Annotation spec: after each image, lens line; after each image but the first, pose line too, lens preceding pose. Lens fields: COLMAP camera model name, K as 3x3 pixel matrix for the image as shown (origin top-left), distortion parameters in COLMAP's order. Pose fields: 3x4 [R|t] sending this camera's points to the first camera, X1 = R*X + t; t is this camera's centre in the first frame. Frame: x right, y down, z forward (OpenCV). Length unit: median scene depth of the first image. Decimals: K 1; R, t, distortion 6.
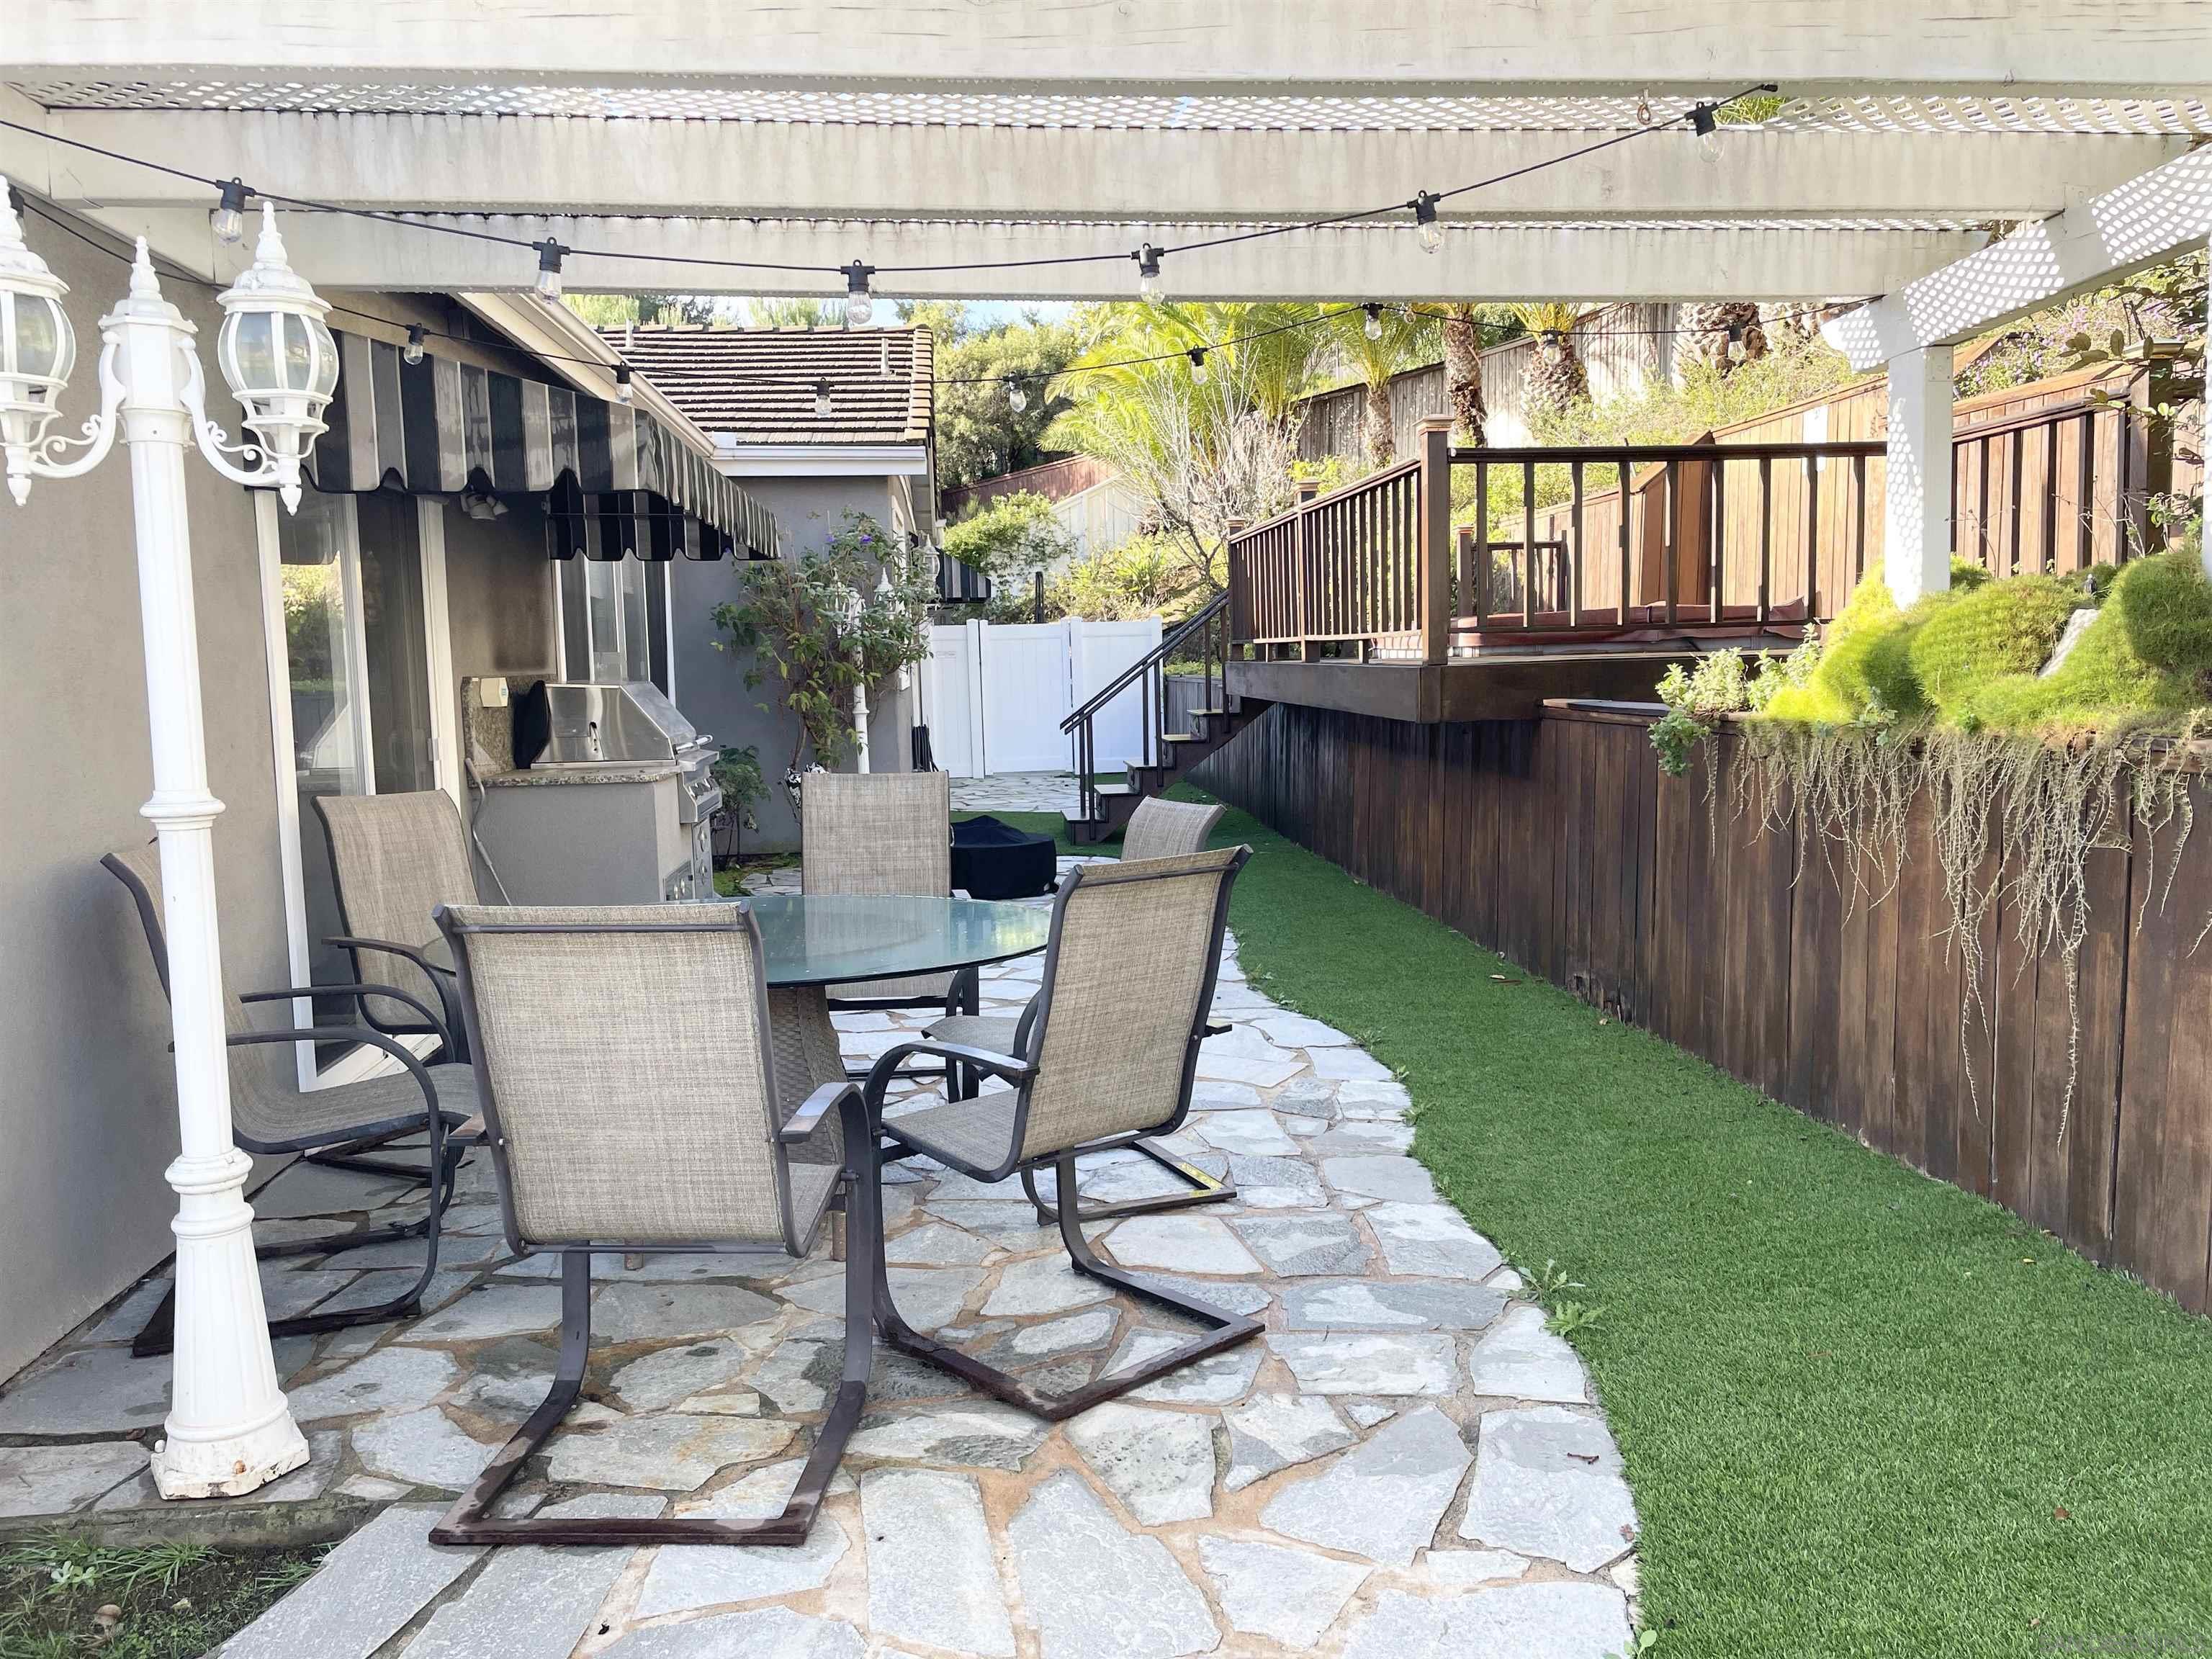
lens RADIAL K [[1692.3, 0, 1110.5], [0, 1692.3, 832.4], [0, 0, 1]] dist [0.036333, -0.000536]
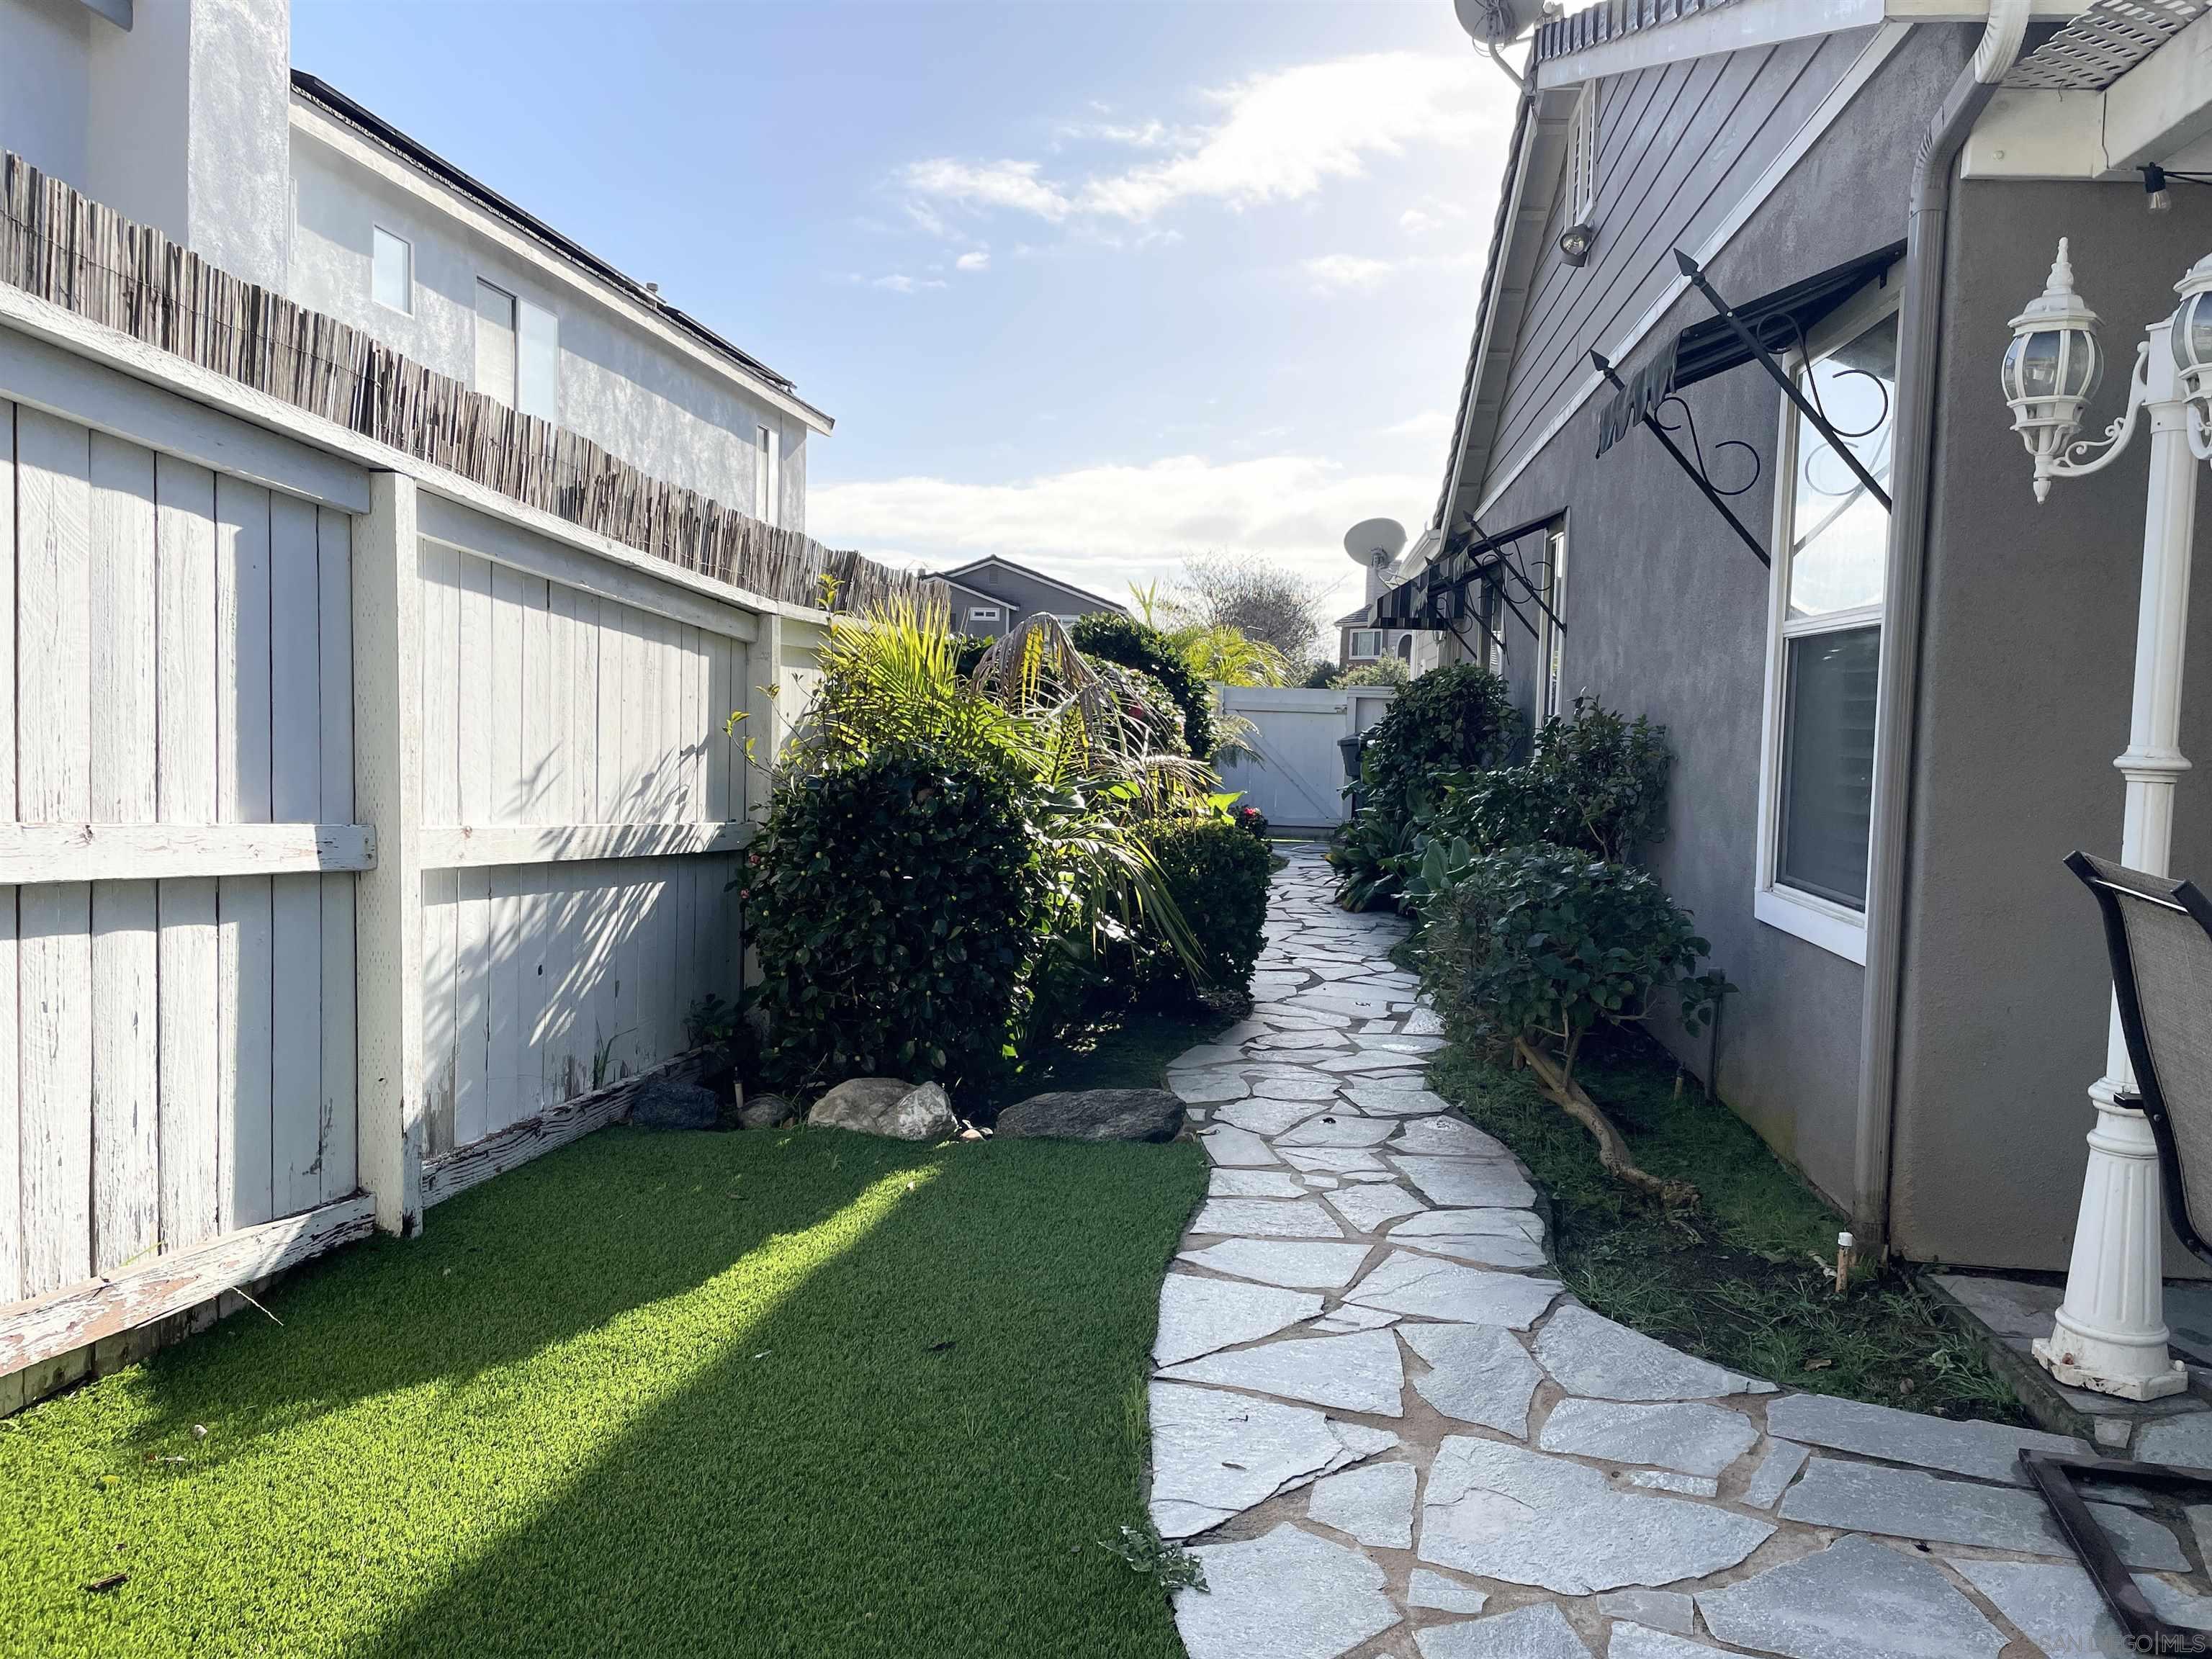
lens RADIAL K [[1692.3, 0, 1107.6], [0, 1692.3, 821.8], [0, 0, 1]] dist [0.036333, -0.000536]
pose [[-0.215969, 0.078874, -0.973209, 0.682126], [-0.126404, 0.986086, 0.107968, -0.011050], [0.968184, 0.146335, -0.202994, 0.588999]]
